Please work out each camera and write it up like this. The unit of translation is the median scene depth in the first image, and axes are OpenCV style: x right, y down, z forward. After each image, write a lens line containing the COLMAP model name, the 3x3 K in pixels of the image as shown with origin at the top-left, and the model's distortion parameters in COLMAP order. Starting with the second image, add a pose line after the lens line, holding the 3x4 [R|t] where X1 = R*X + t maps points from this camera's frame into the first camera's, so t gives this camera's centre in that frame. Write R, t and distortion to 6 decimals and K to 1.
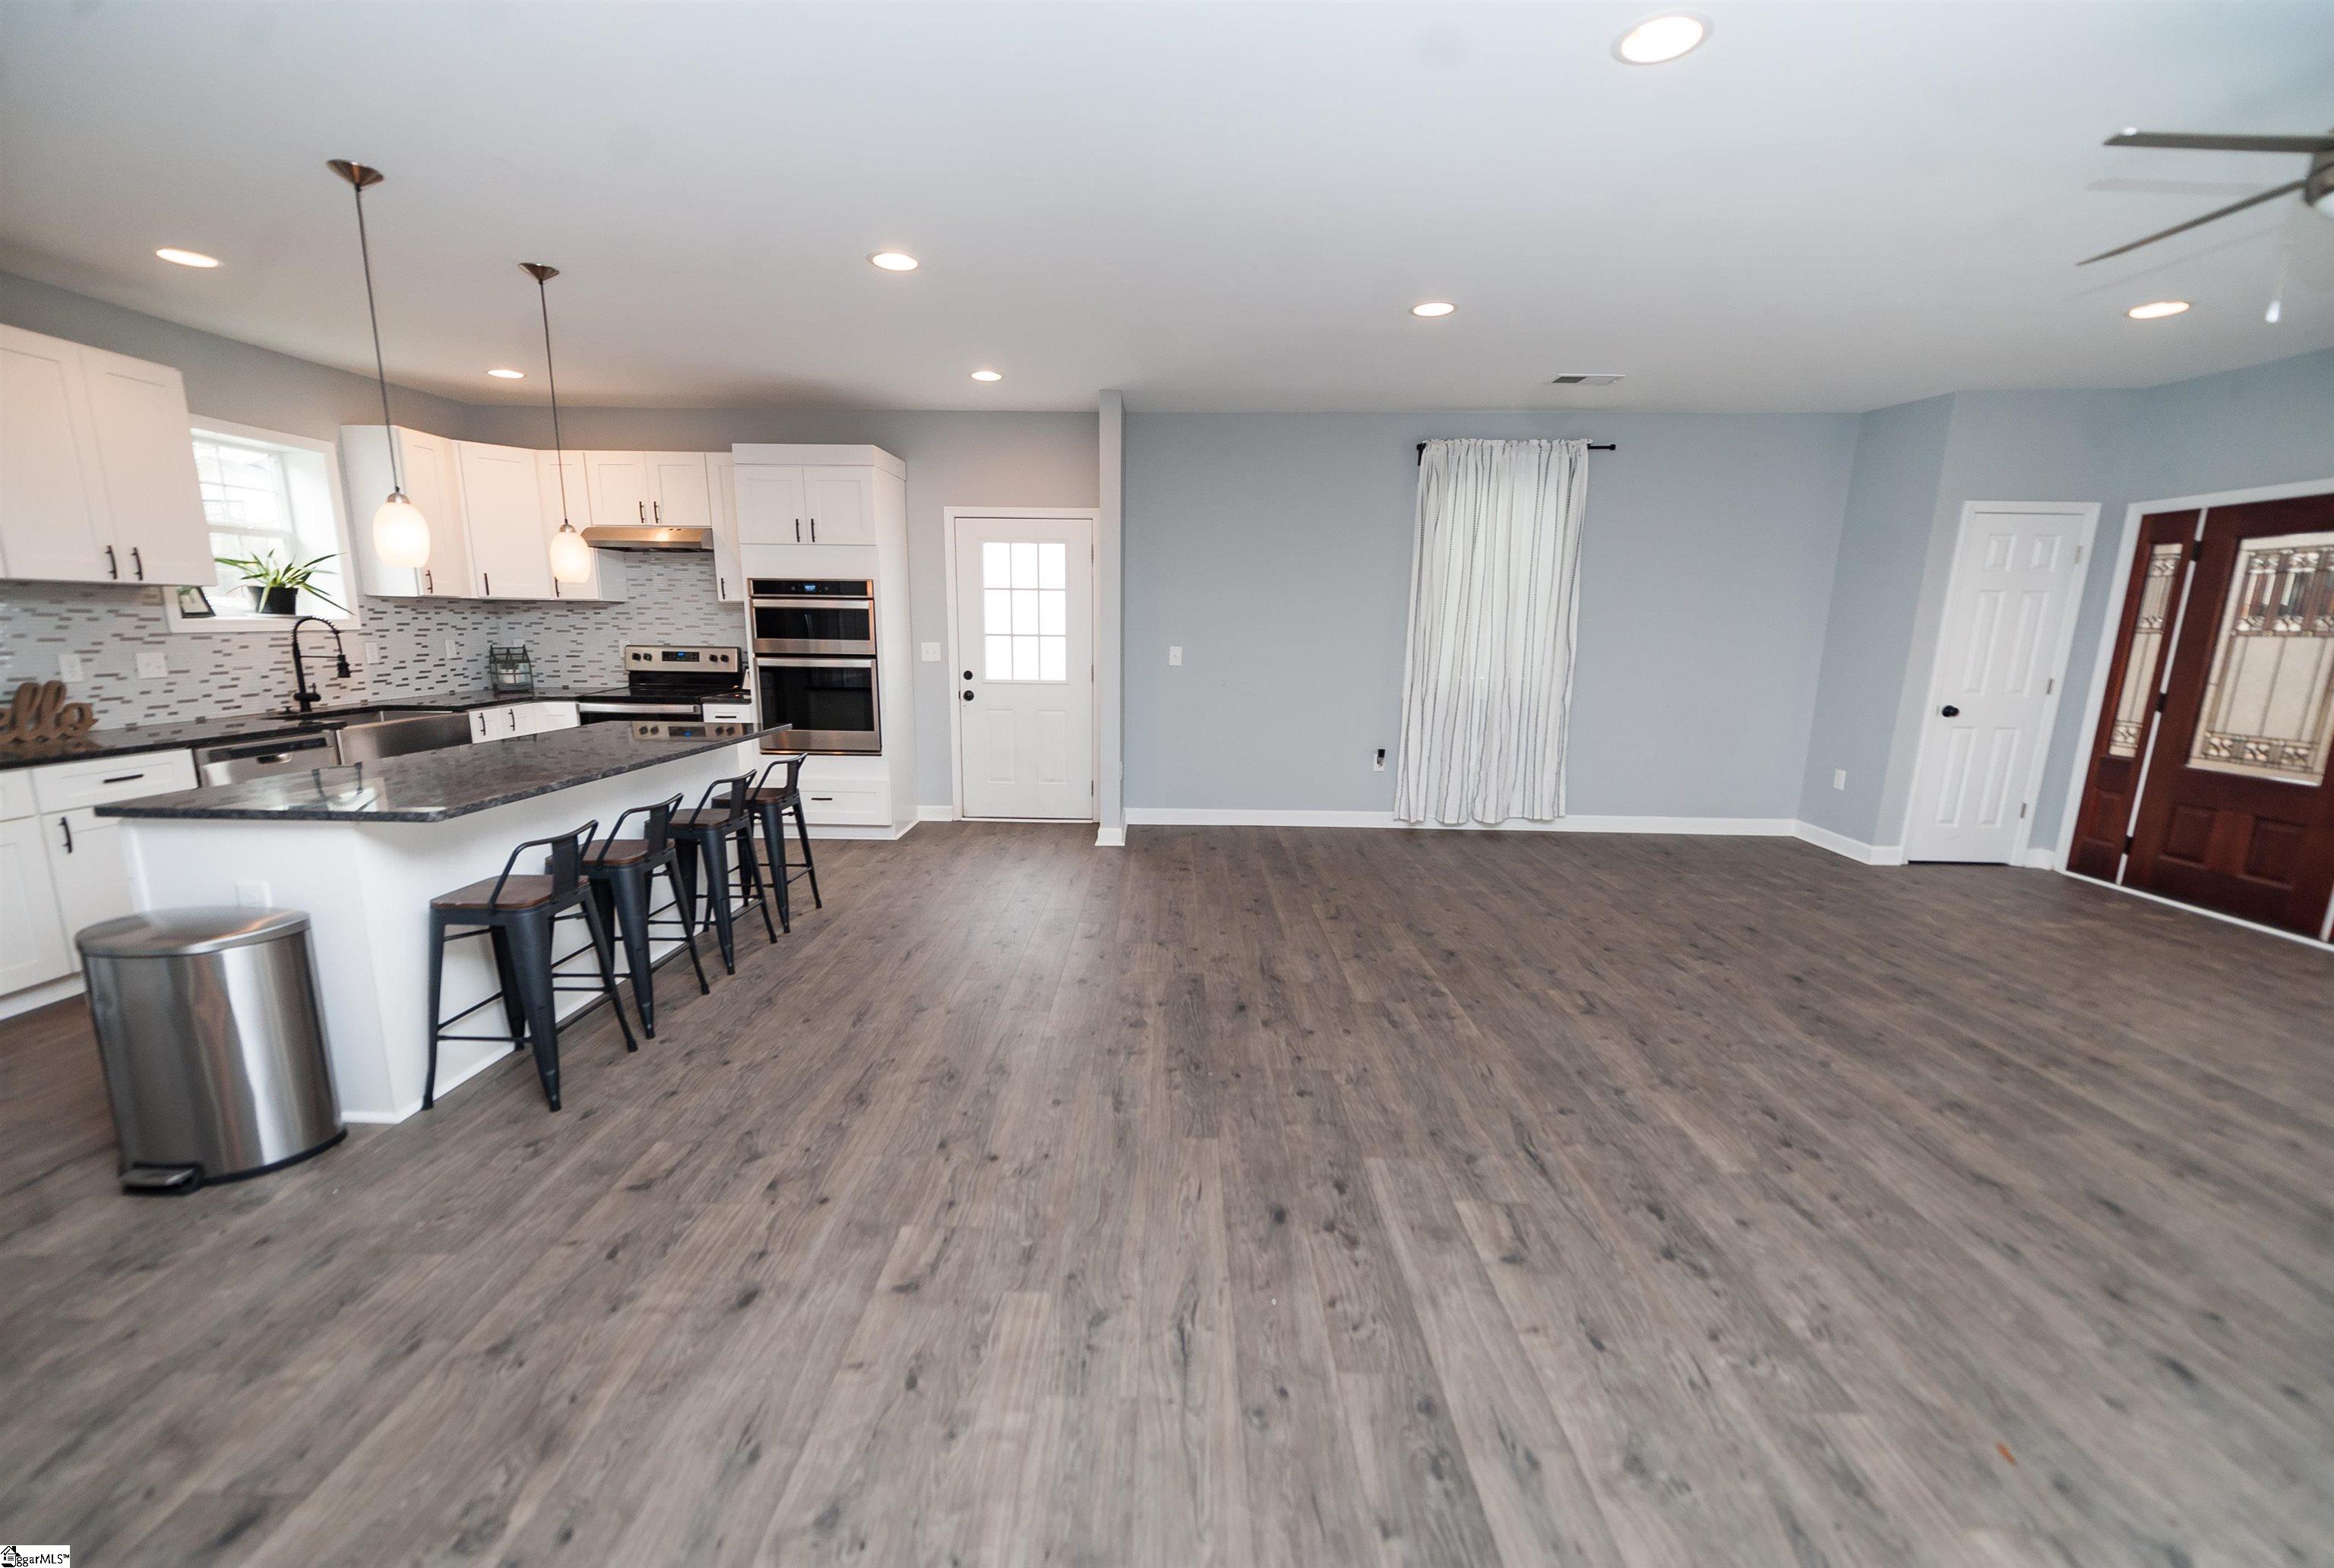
lens RADIAL K [[926.6, 0, 1160.7], [0, 926.6, 788.0], [0, 0, 1]] dist [0.002984, -0.000730]
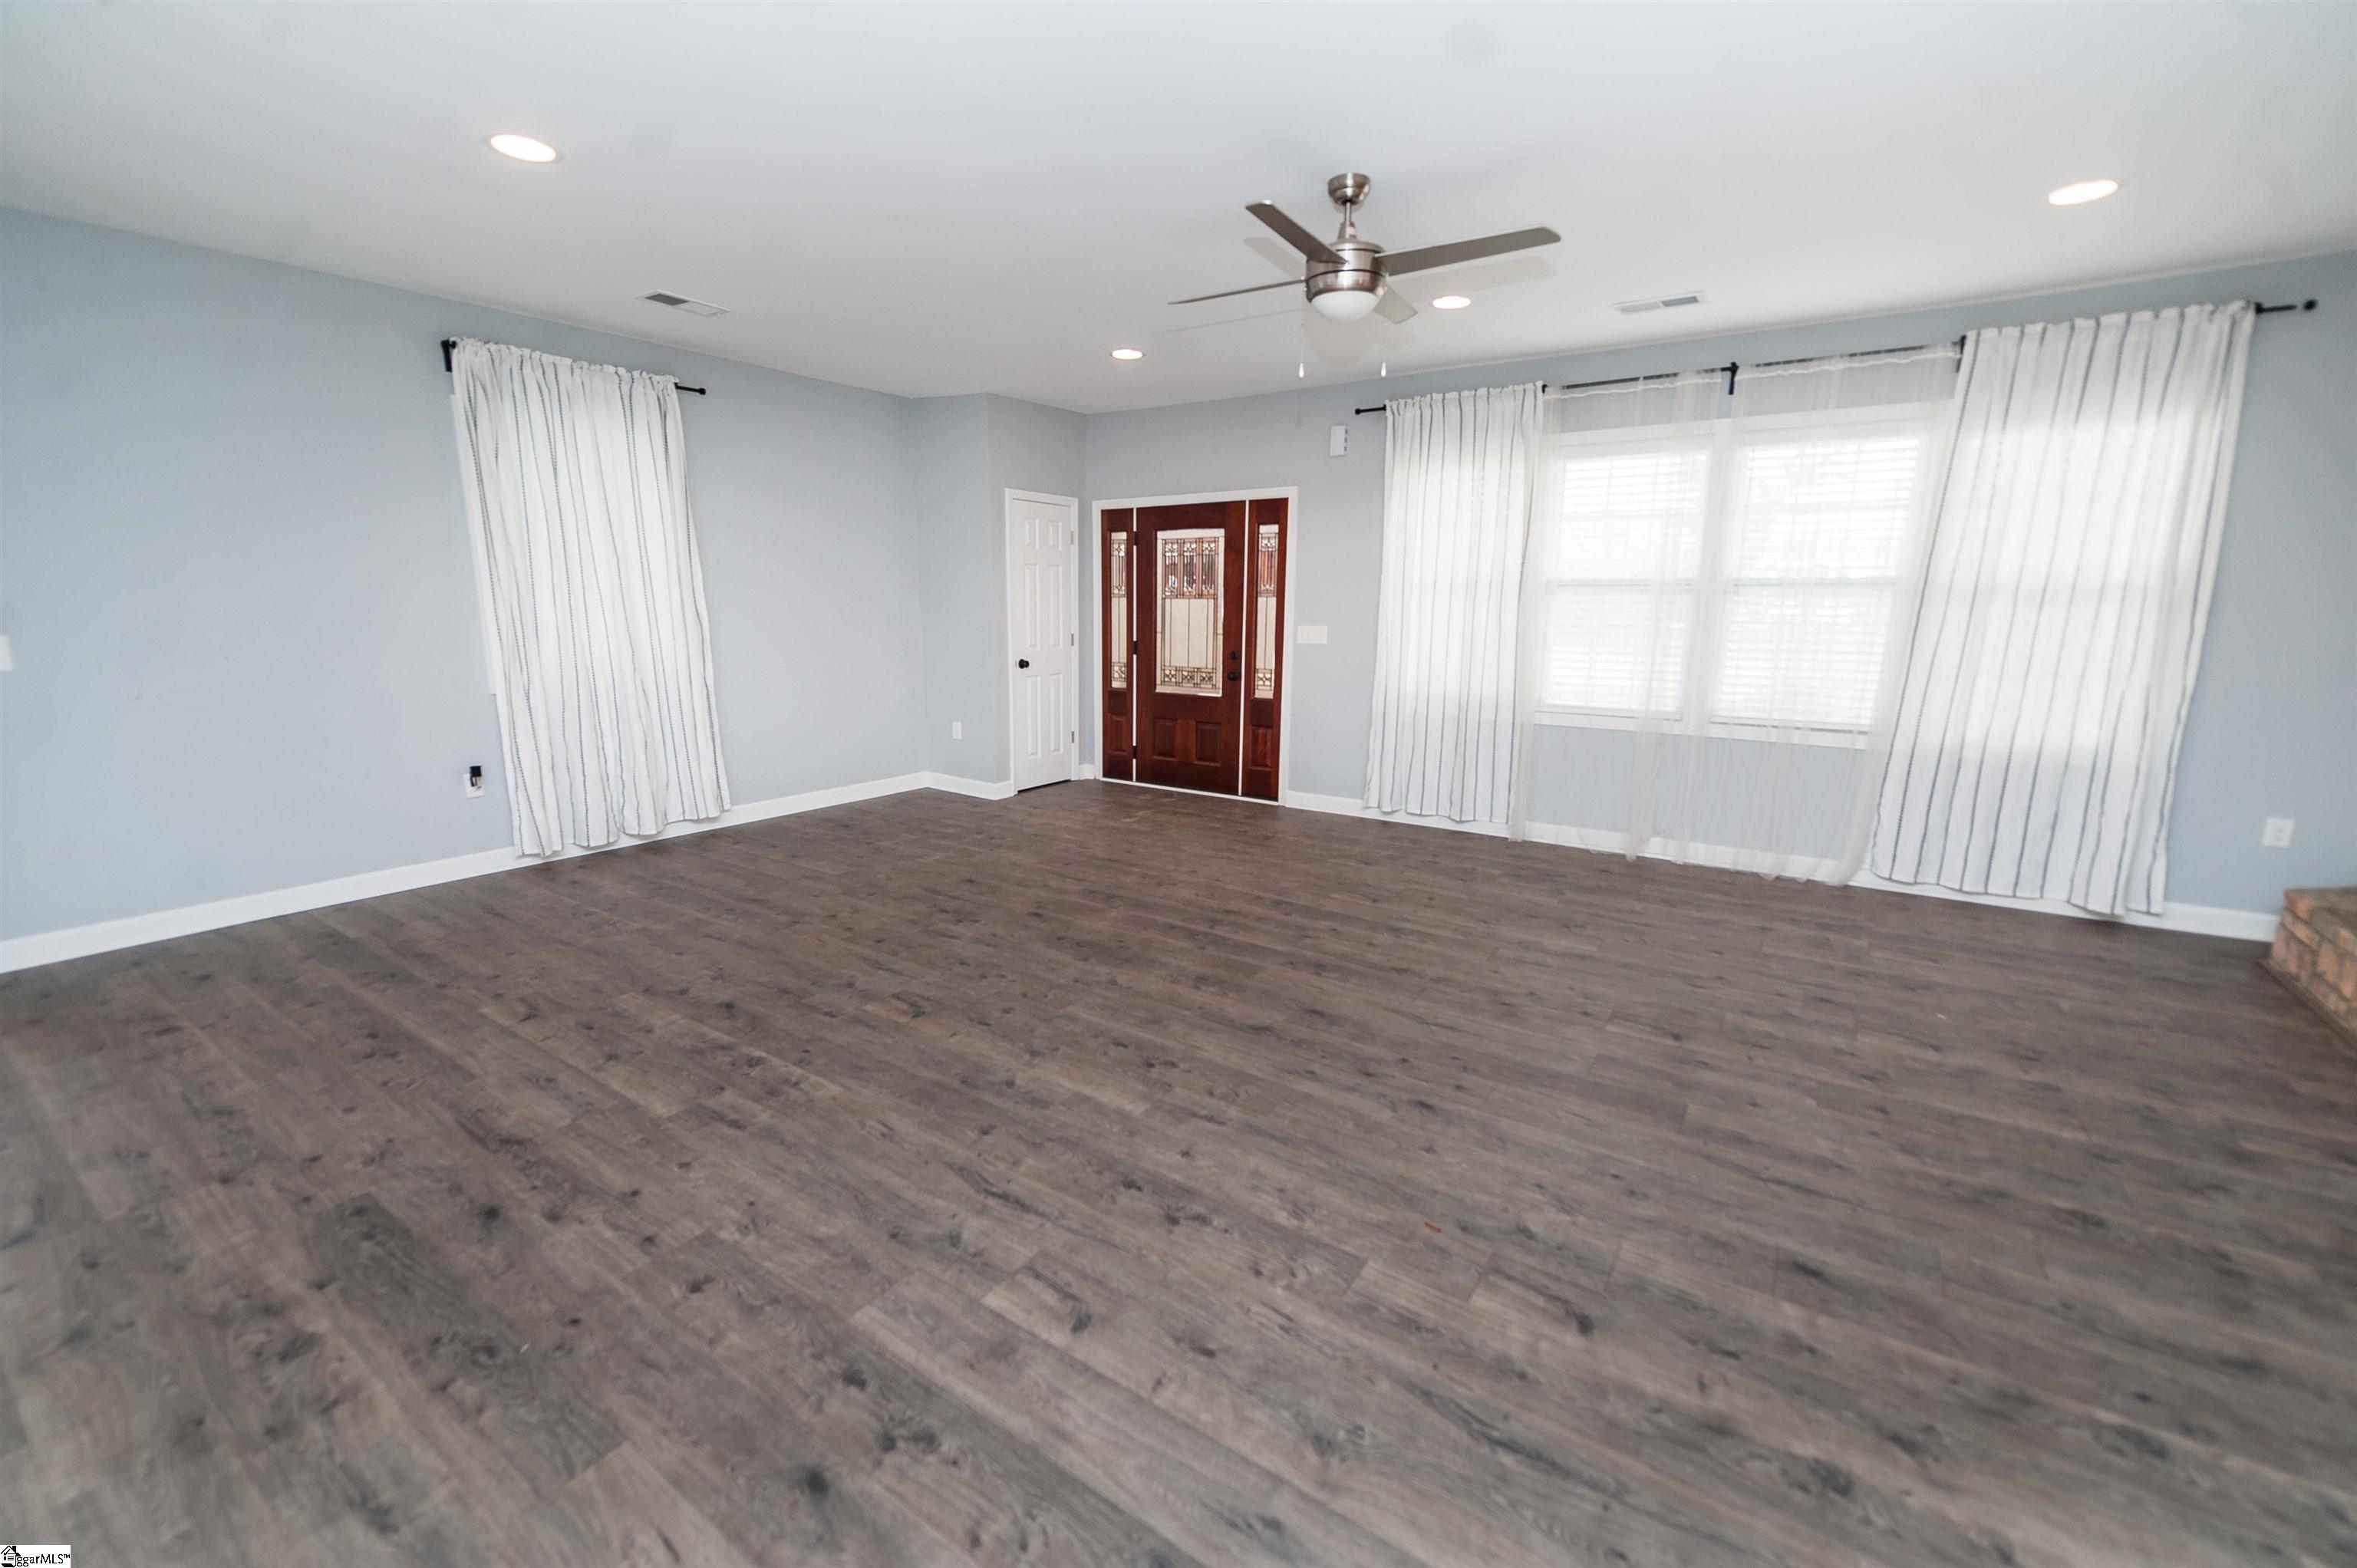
lens RADIAL K [[948.1, 0, 1163.4], [0, 948.1, 789.2], [0, 0, 1]] dist [0.005643, -0.002383]
pose [[0.547404, -0.174040, 0.818572, -0.143204], [0.148543, 0.982811, 0.109624, -0.047287], [-0.823580, 0.061585, 0.563847, 0.256370]]
